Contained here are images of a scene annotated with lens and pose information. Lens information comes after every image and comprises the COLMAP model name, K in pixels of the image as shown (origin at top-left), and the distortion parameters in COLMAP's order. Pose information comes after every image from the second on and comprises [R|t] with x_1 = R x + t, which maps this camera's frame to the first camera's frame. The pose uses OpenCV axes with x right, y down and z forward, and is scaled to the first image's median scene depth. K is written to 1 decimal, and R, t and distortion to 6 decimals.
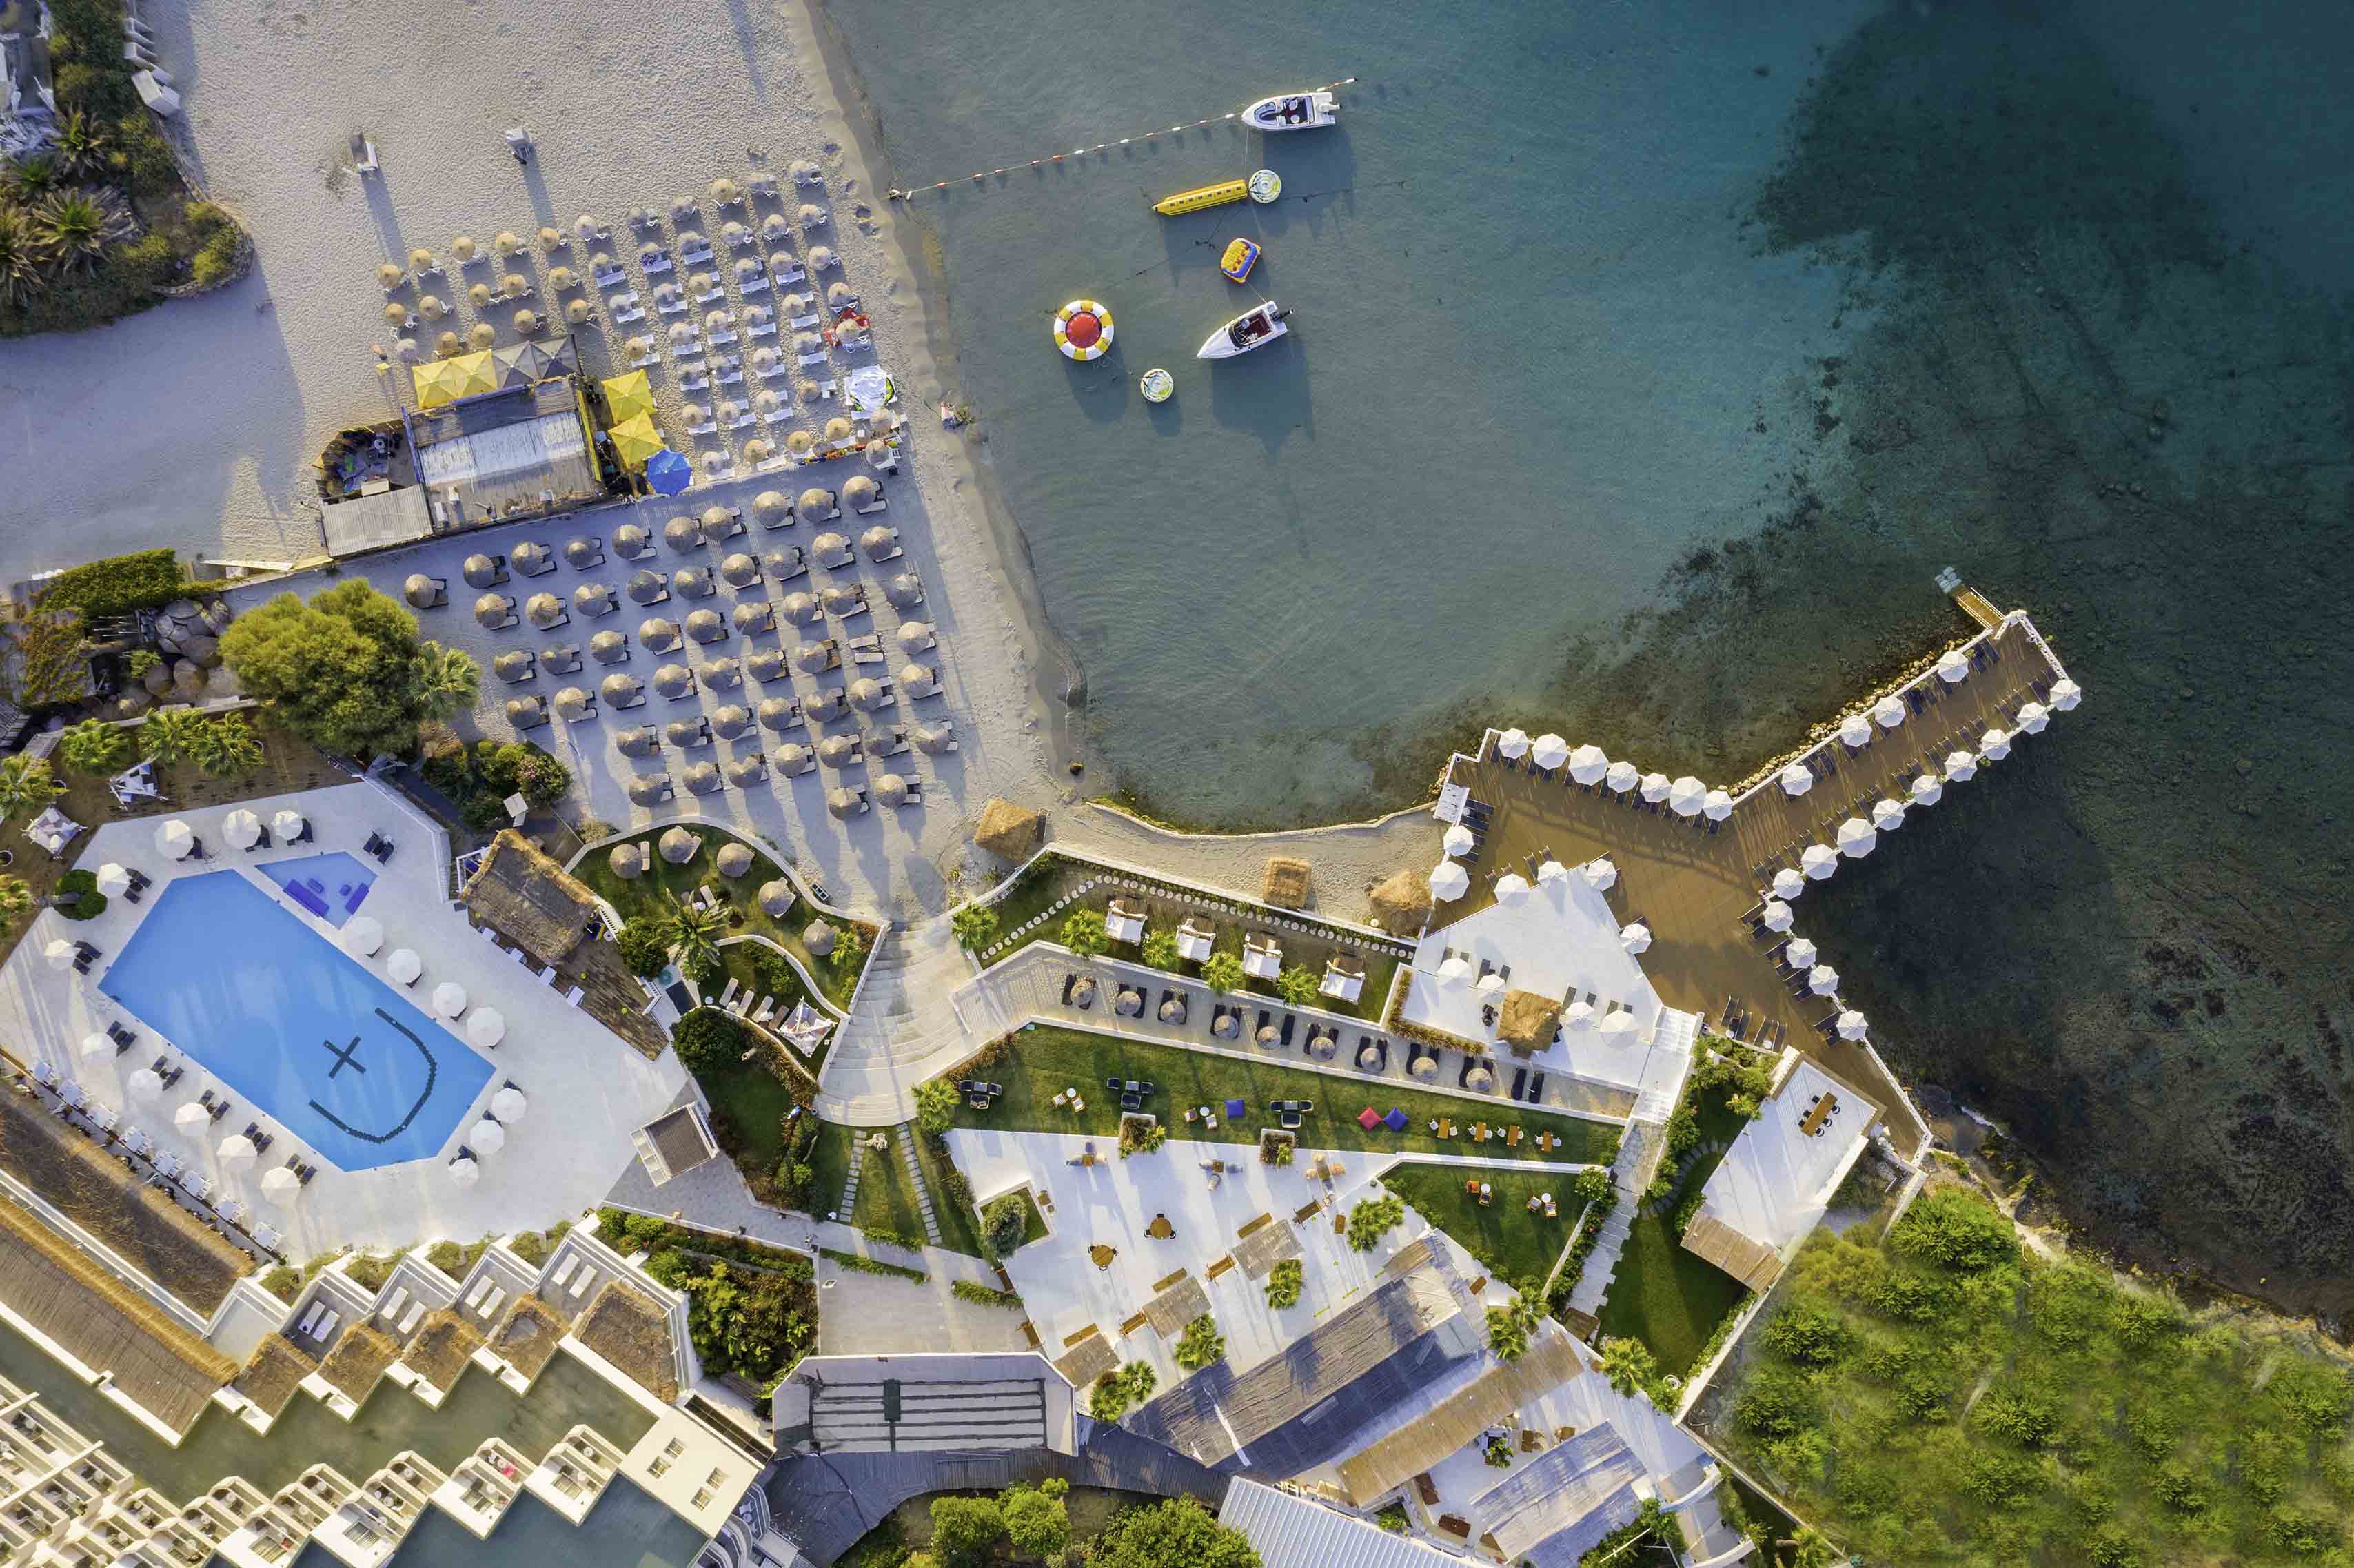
lens RADIAL K [[1888.8, 0, 1180.2], [0, 1888.8, 785.8], [0, 0, 1]] dist [-0.016063, 0.012556]
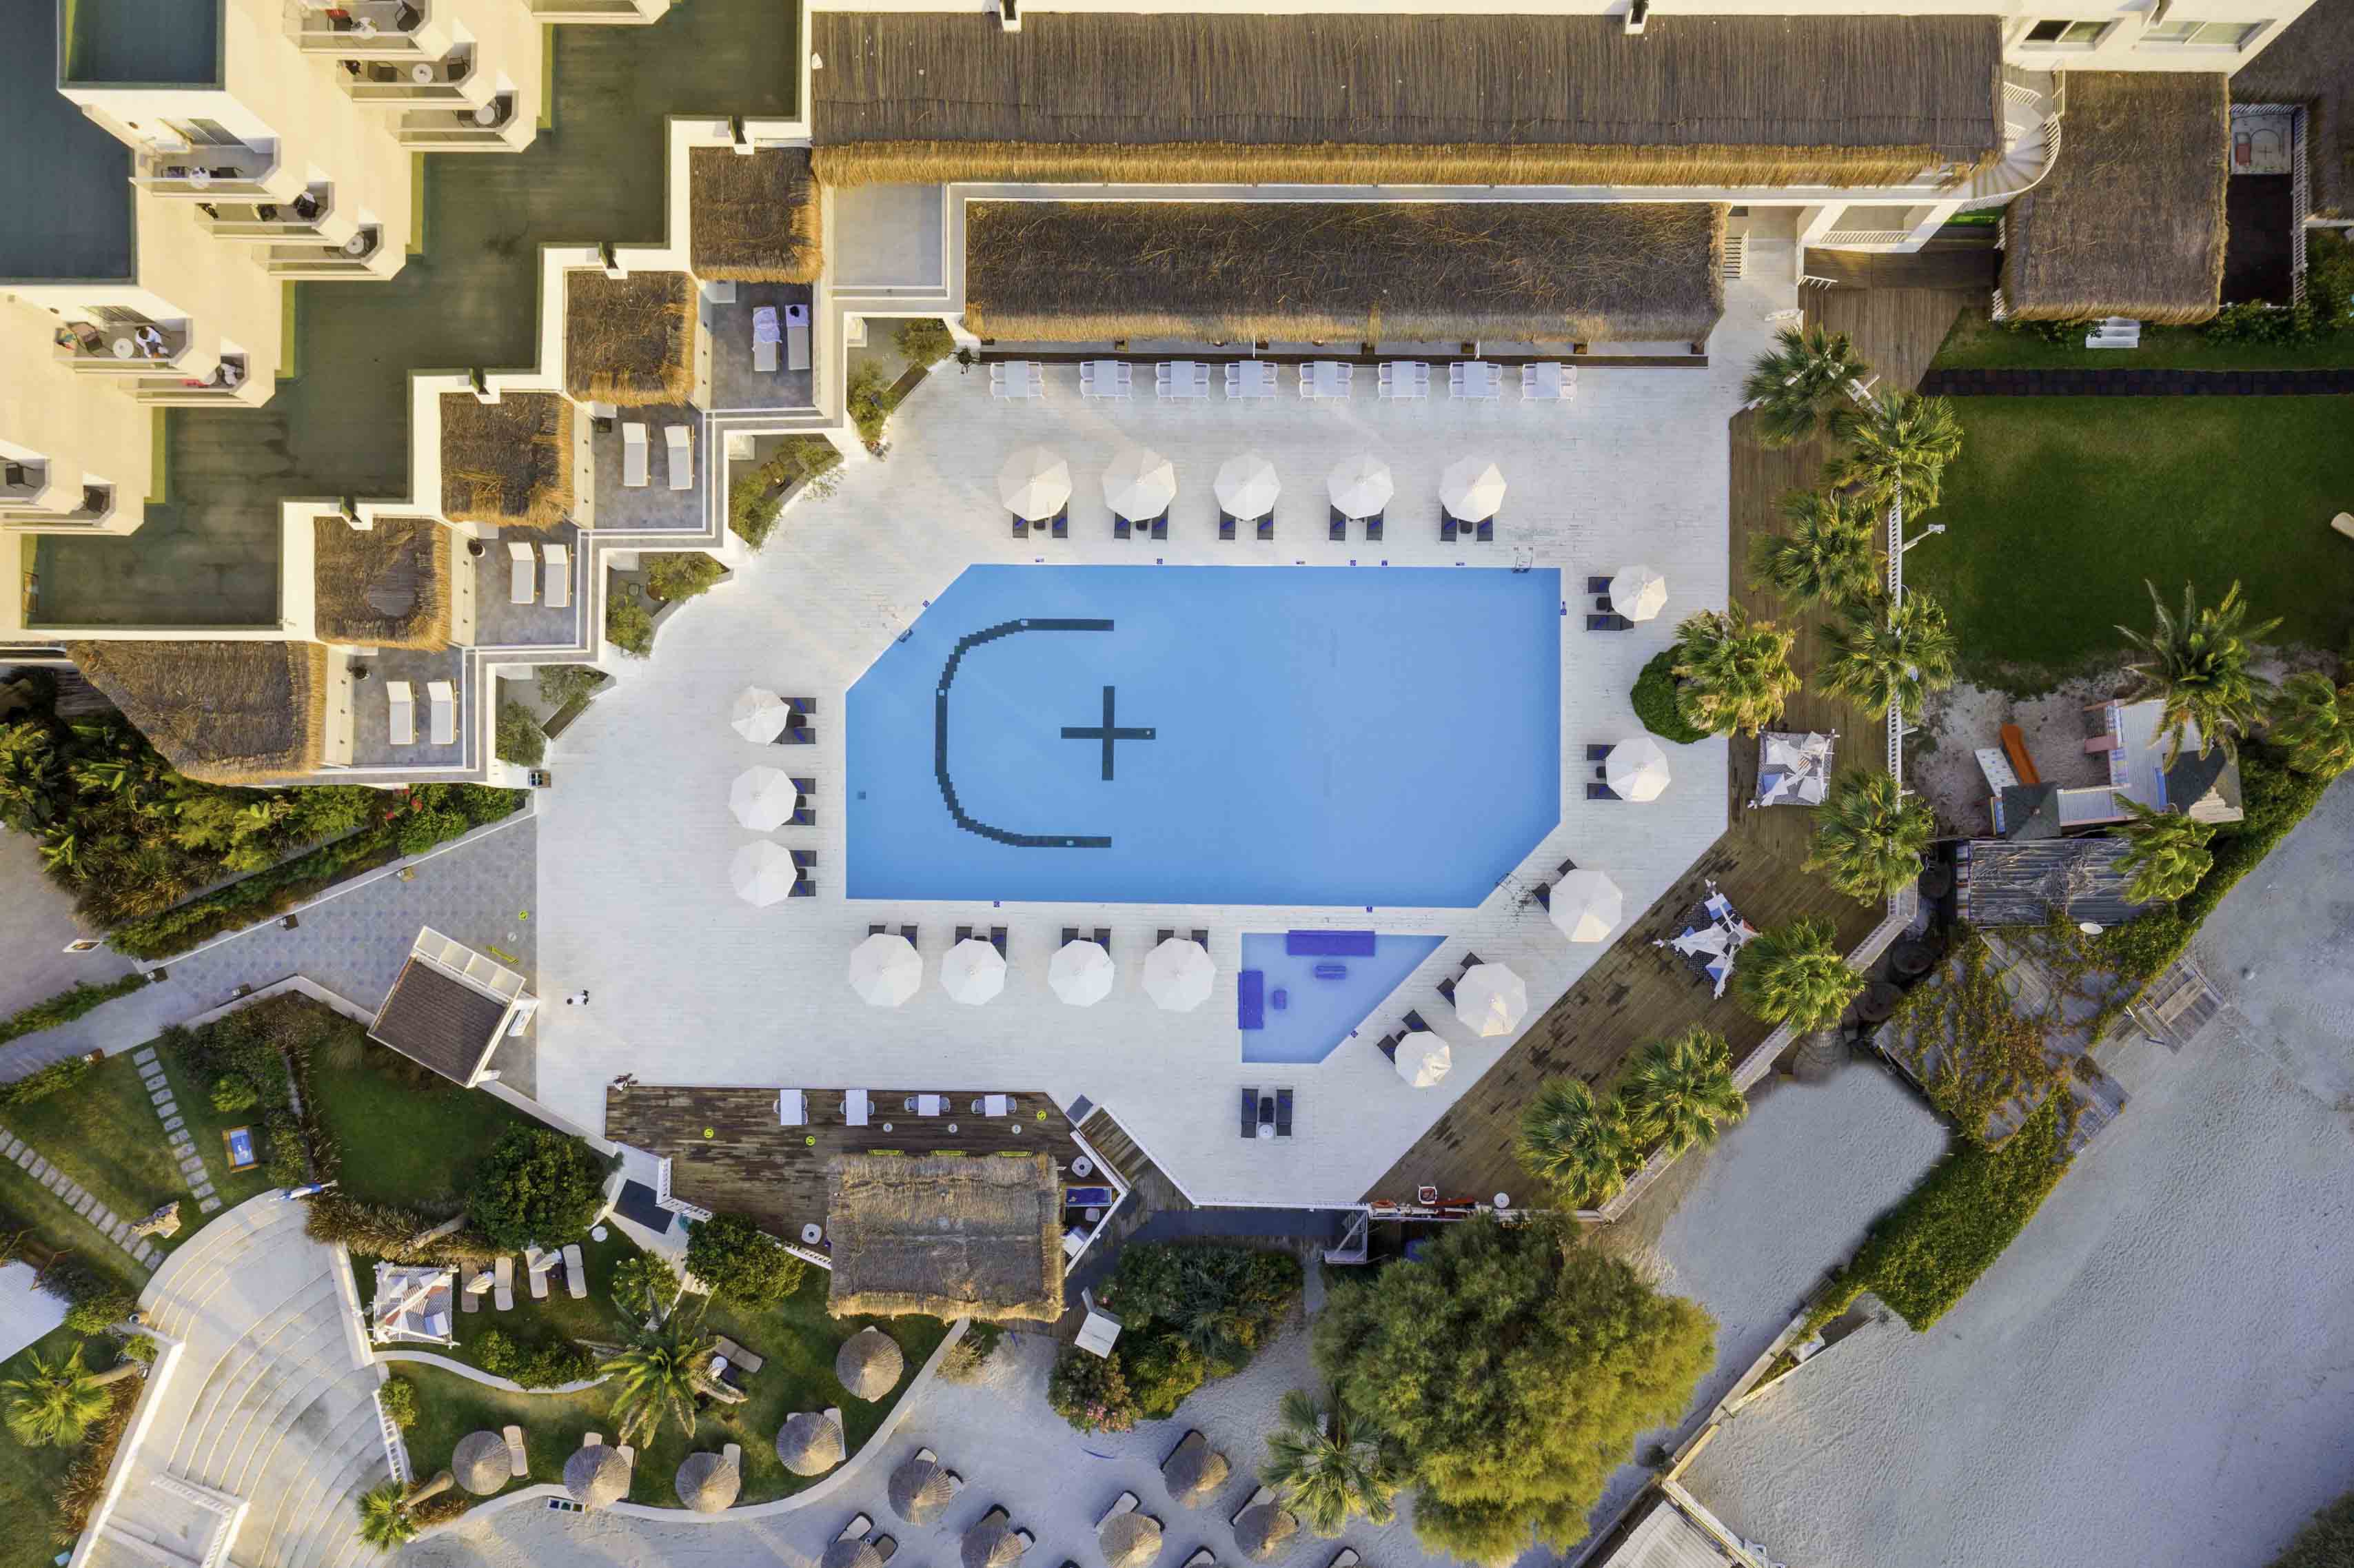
lens RADIAL K [[1888.8, 0, 1254.6], [0, 1888.8, 857.5], [0, 0, 1]] dist [-0.016063, 0.012556]
pose [[-0.817175, 0.576061, 0.019456, -0.478510], [-0.576179, -0.817323, -0.000612, 0.095116], [0.015549, -0.011711, 0.999811, 0.475679]]
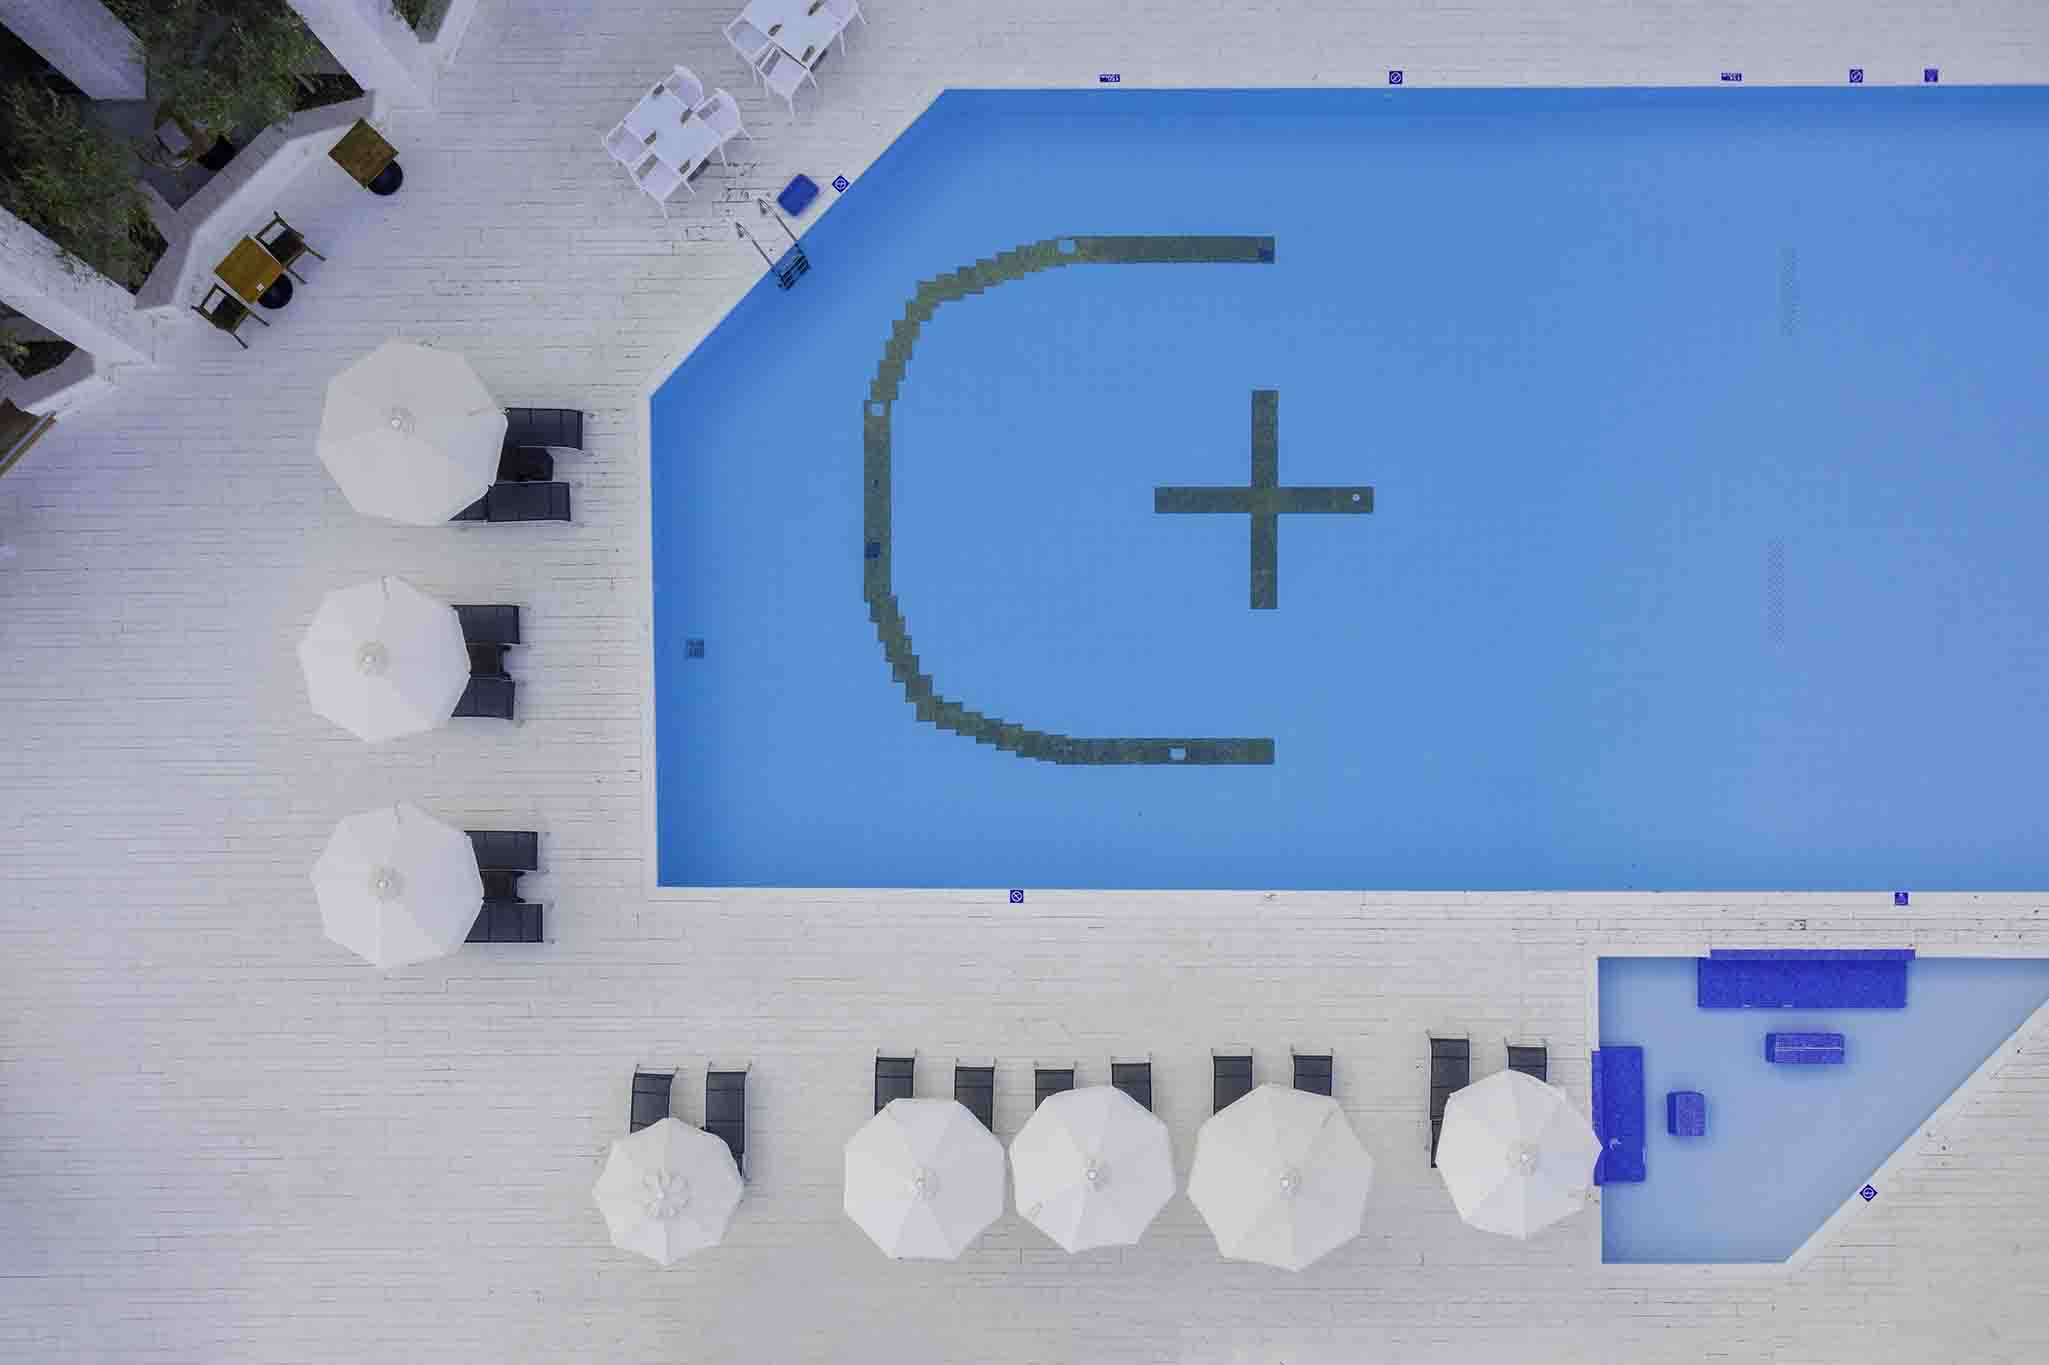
lens RADIAL K [[1644.2, 0, 1054.1], [0, 1644.2, 735.0], [0, 0, 1]] dist [-0.016063, 0.012556]
pose [[-0.809028, 0.587386, 0.021221, -0.419689], [-0.587576, -0.809162, -0.003523, 0.140694], [0.015102, -0.015319, 0.999769, 0.815657]]
